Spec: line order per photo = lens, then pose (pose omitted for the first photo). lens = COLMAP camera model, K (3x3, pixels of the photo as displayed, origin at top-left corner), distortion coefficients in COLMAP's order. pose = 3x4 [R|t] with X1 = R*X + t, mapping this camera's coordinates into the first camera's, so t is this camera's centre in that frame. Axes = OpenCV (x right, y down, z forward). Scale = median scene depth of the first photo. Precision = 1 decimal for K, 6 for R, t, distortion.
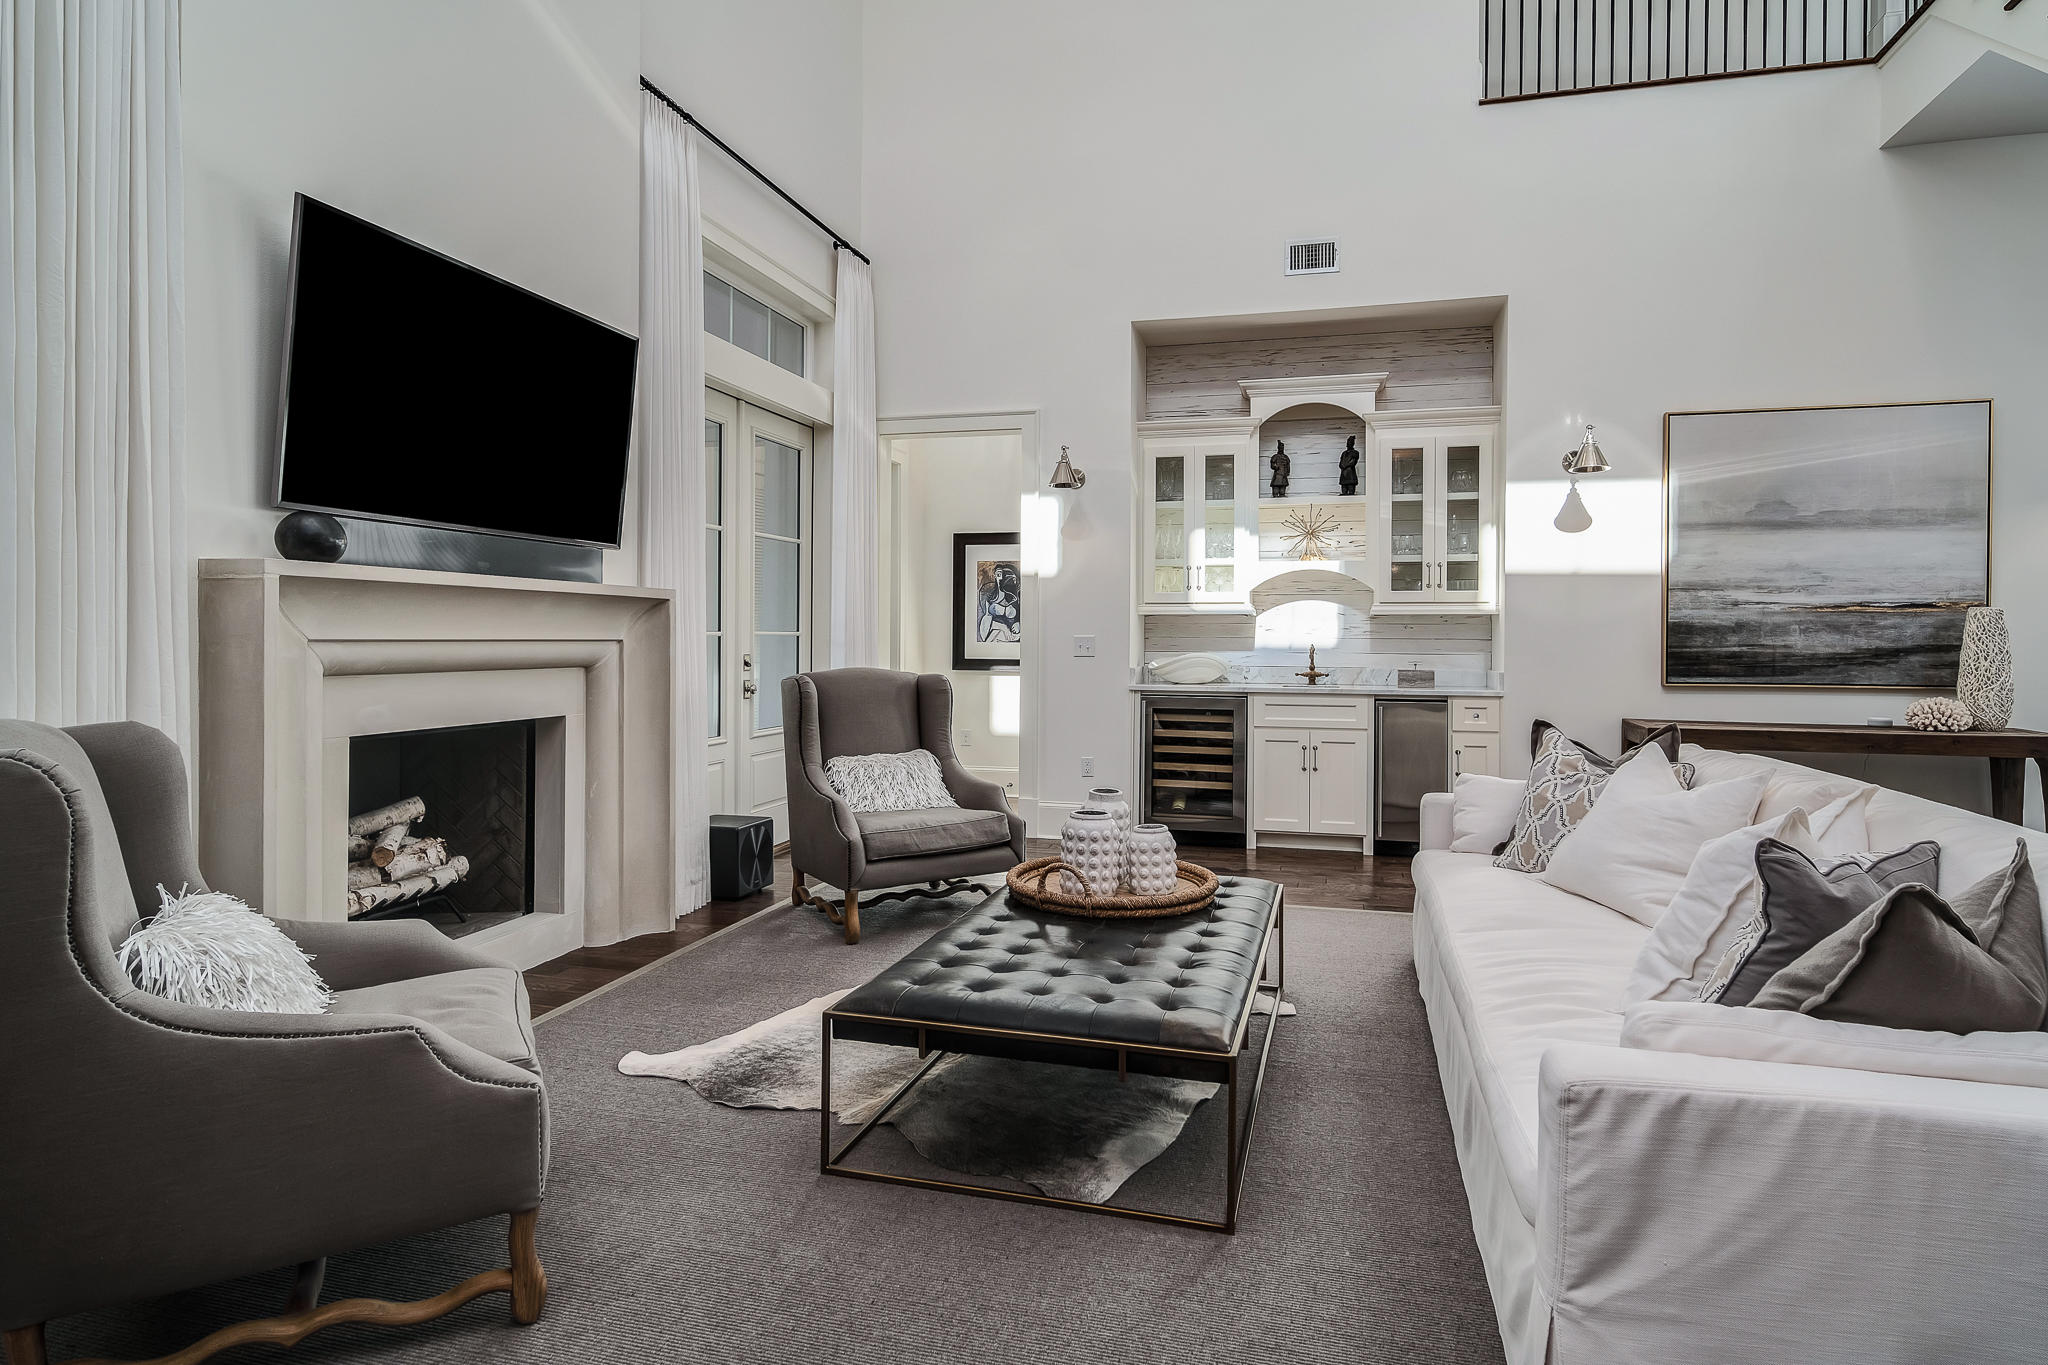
lens RADIAL K [[1109.5, 0, 1050.8], [0, 1109.5, 646.0], [0, 0, 1]] dist [0.000273, -0.001991]
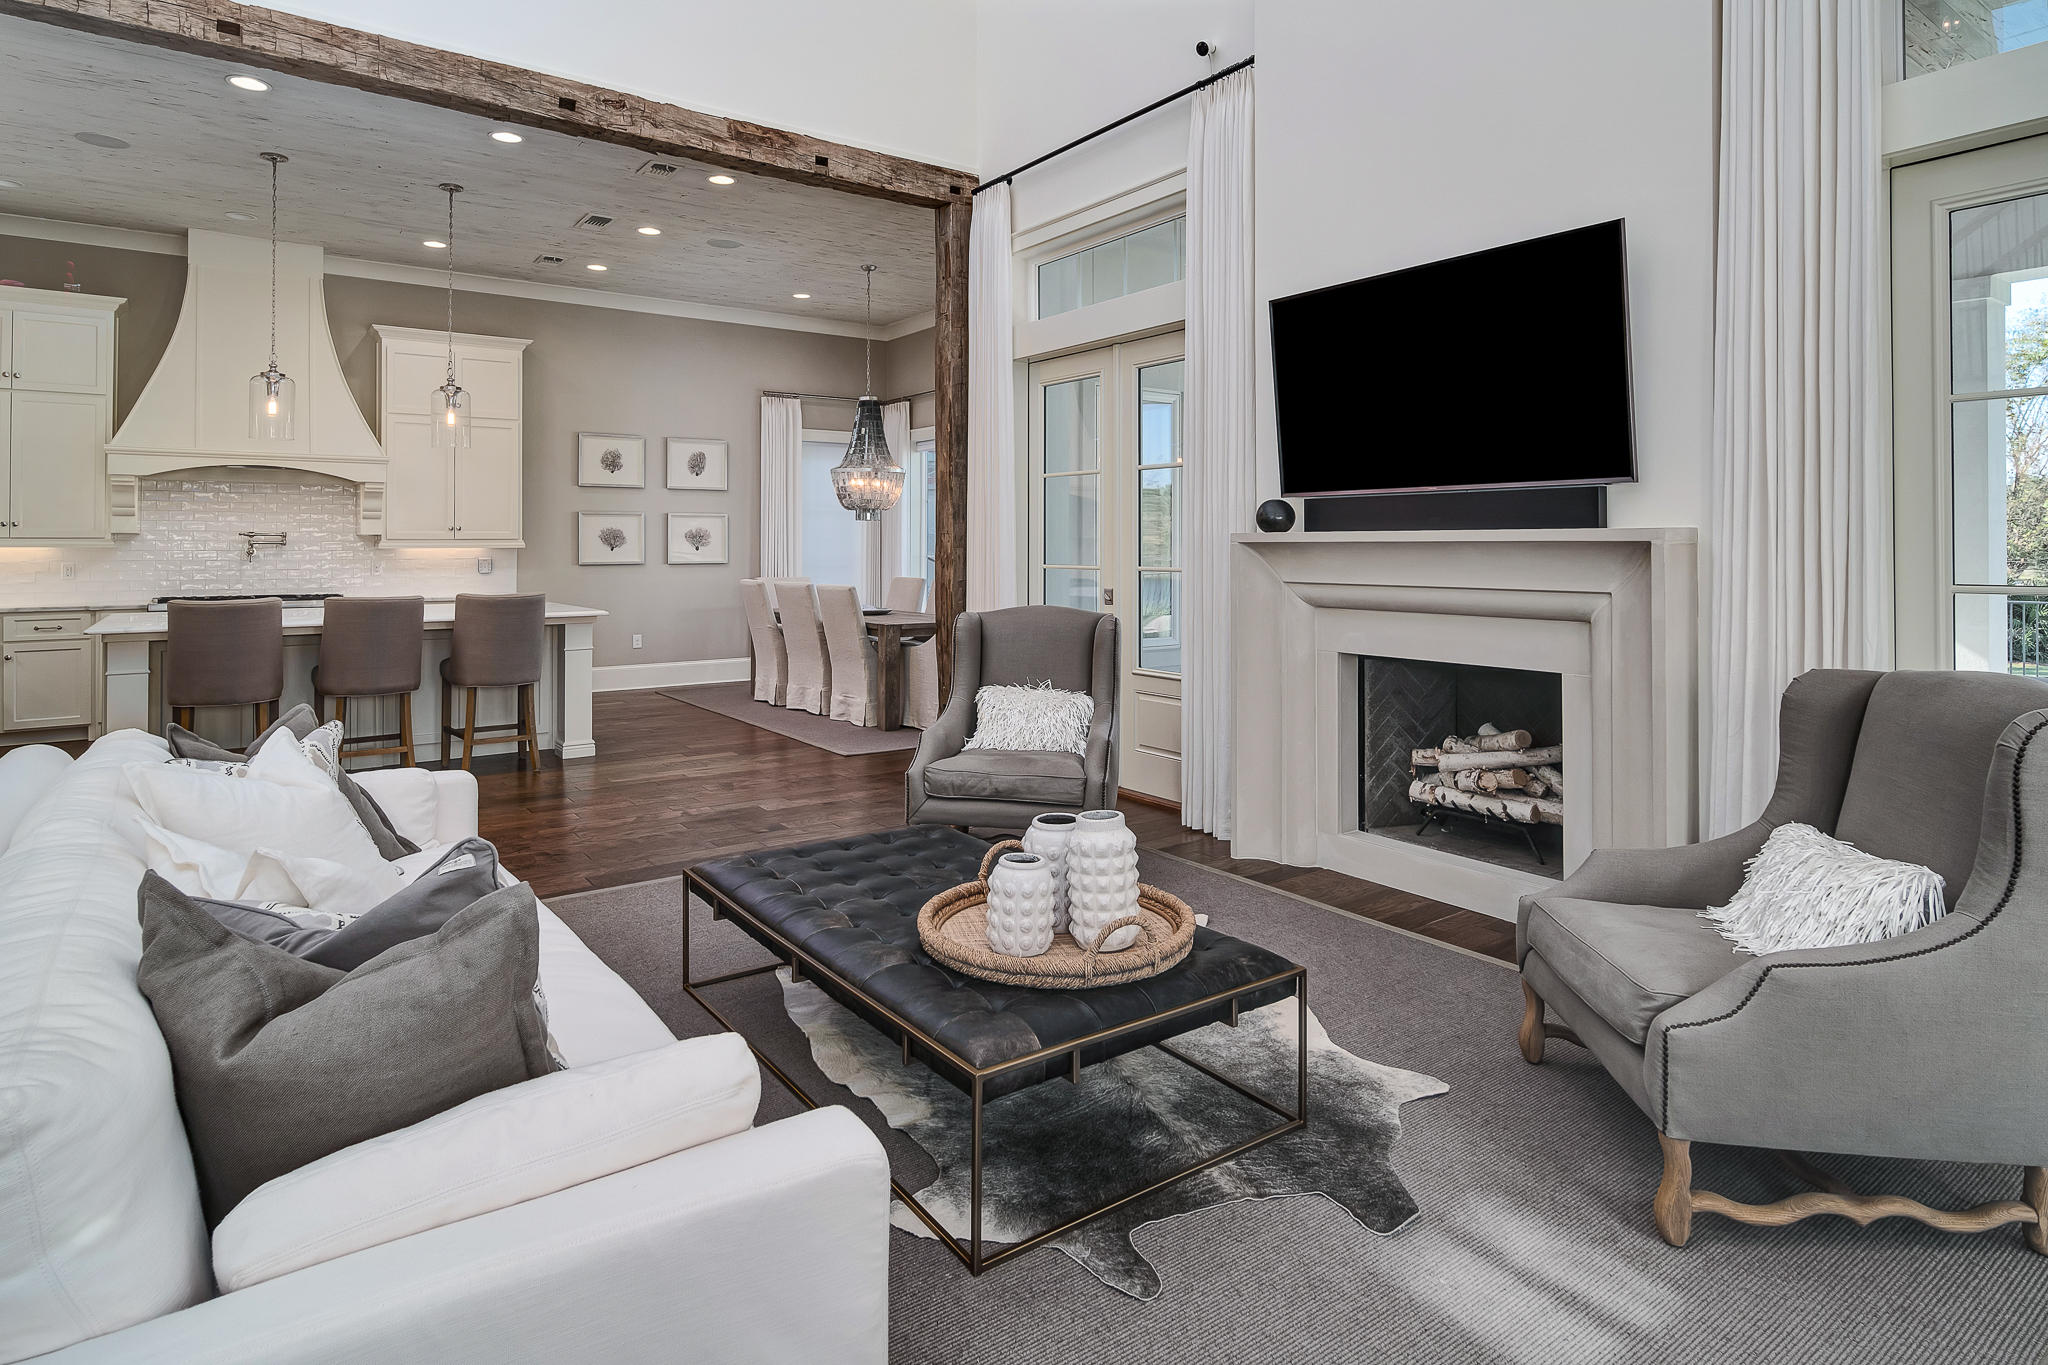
lens RADIAL K [[1109.5, 0, 1022.5], [0, 1109.5, 535.7], [0, 0, 1]] dist [0.000273, -0.001991]
pose [[-0.634985, -0.014966, -0.772380, 0.407349], [-0.011392, 0.999885, -0.010009, -0.026744], [0.772441, 0.002444, -0.635082, 0.918118]]
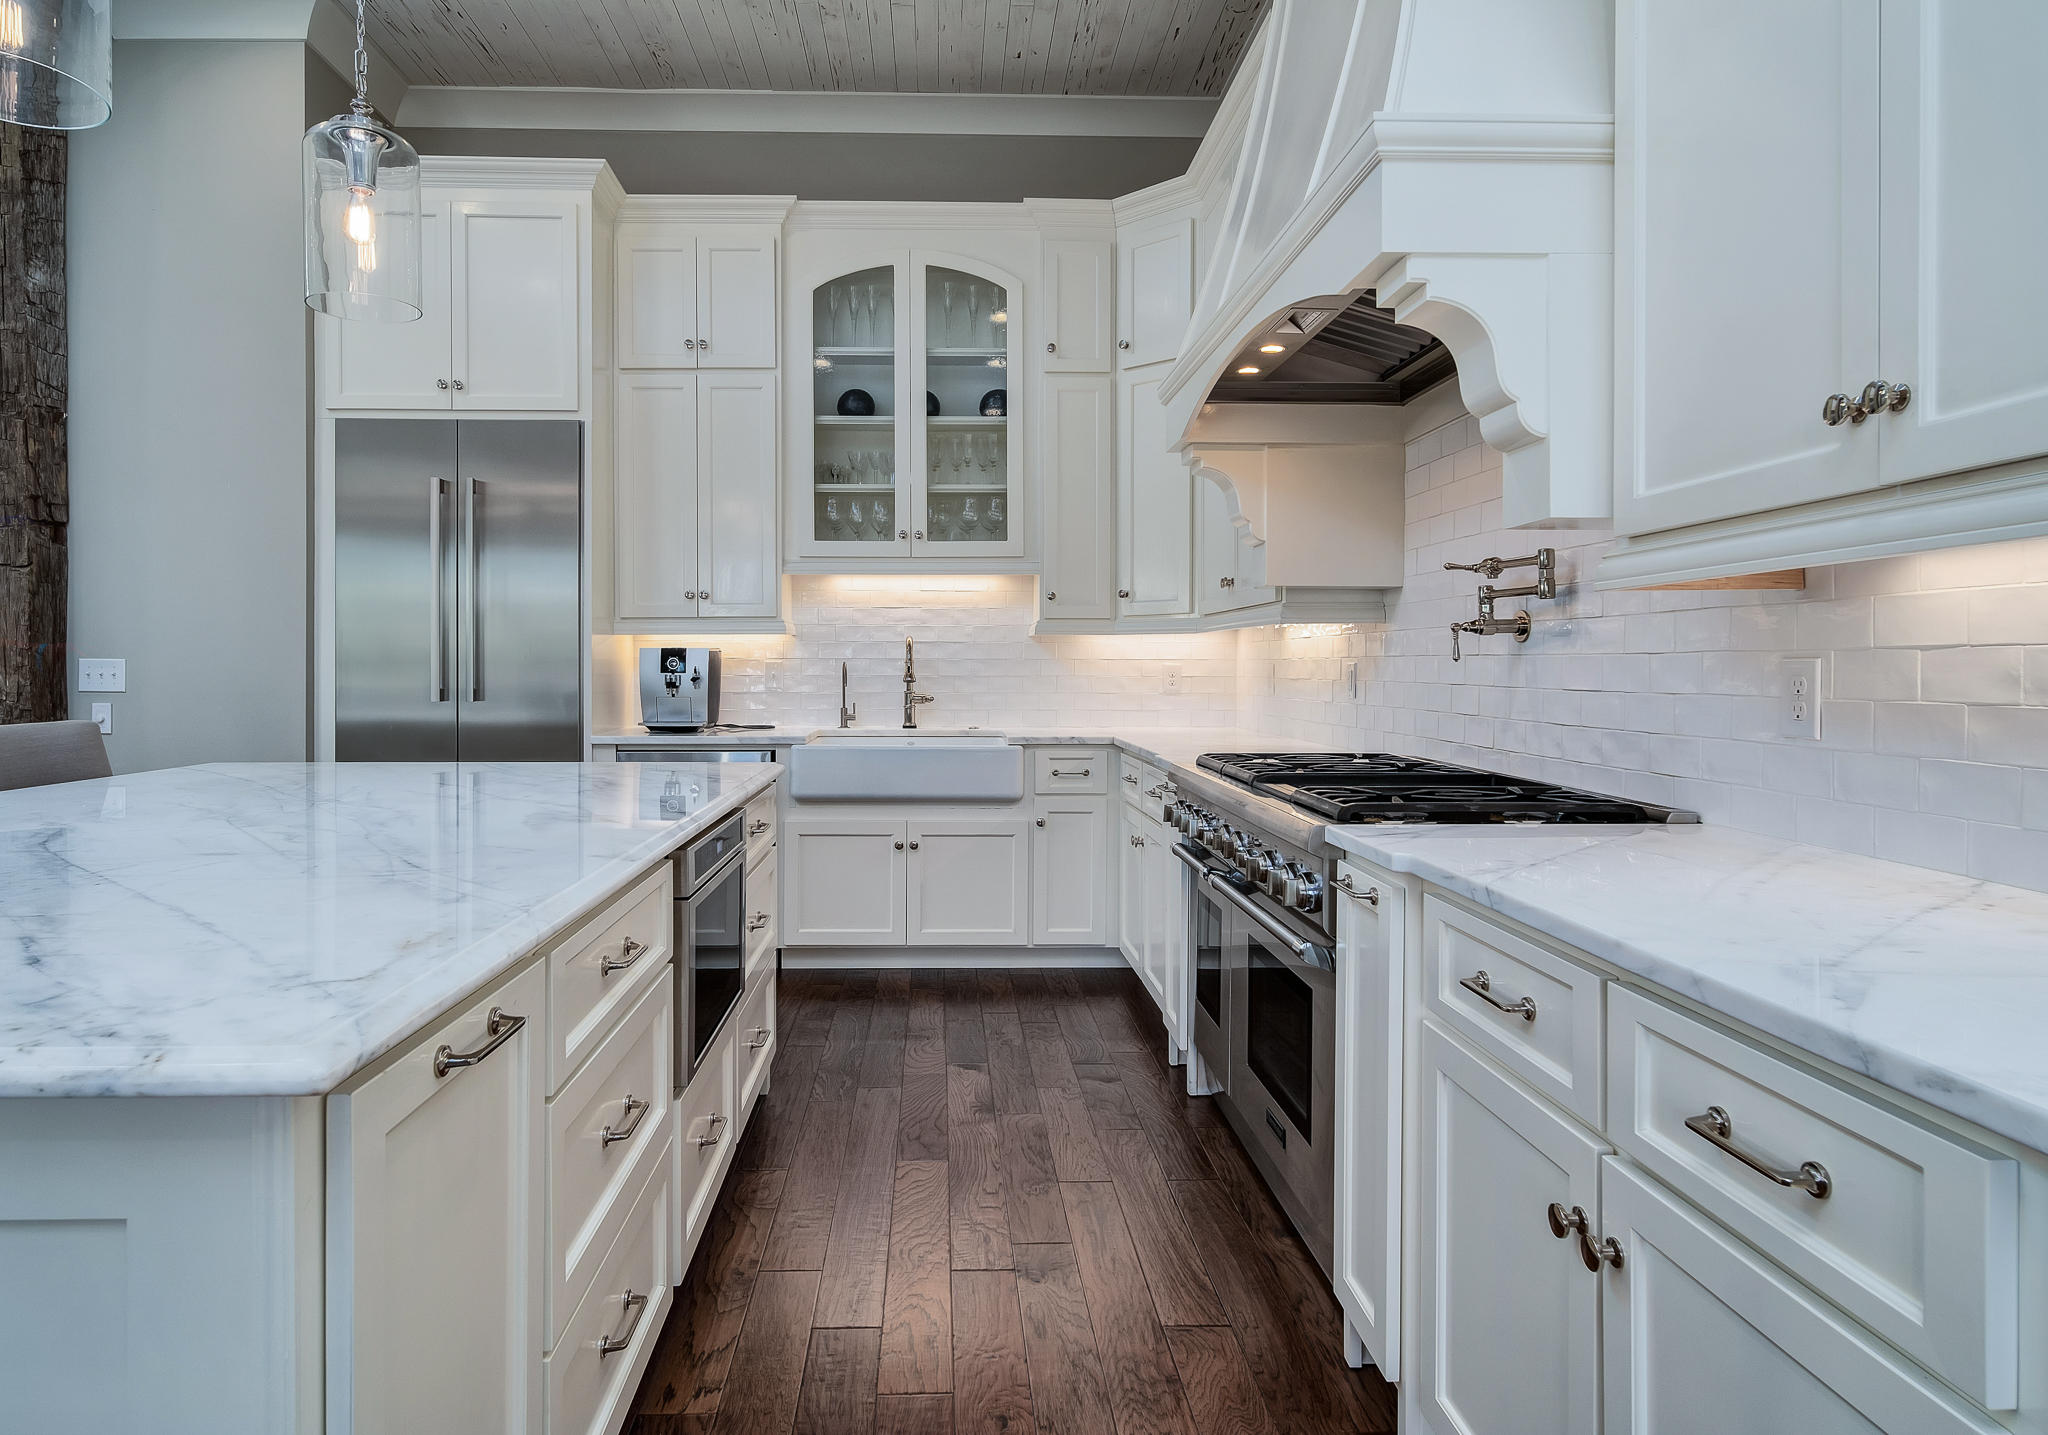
lens RADIAL K [[1161.7, 0, 963.5], [0, 1161.7, 672.8], [0, 0, 1]] dist [0.008077, -0.000179]
pose [[-0.273743, -0.014625, 0.961692, -0.500786], [0.003615, 0.999862, 0.016235, 0.003296], [-0.961796, 0.007921, -0.273652, -0.549050]]
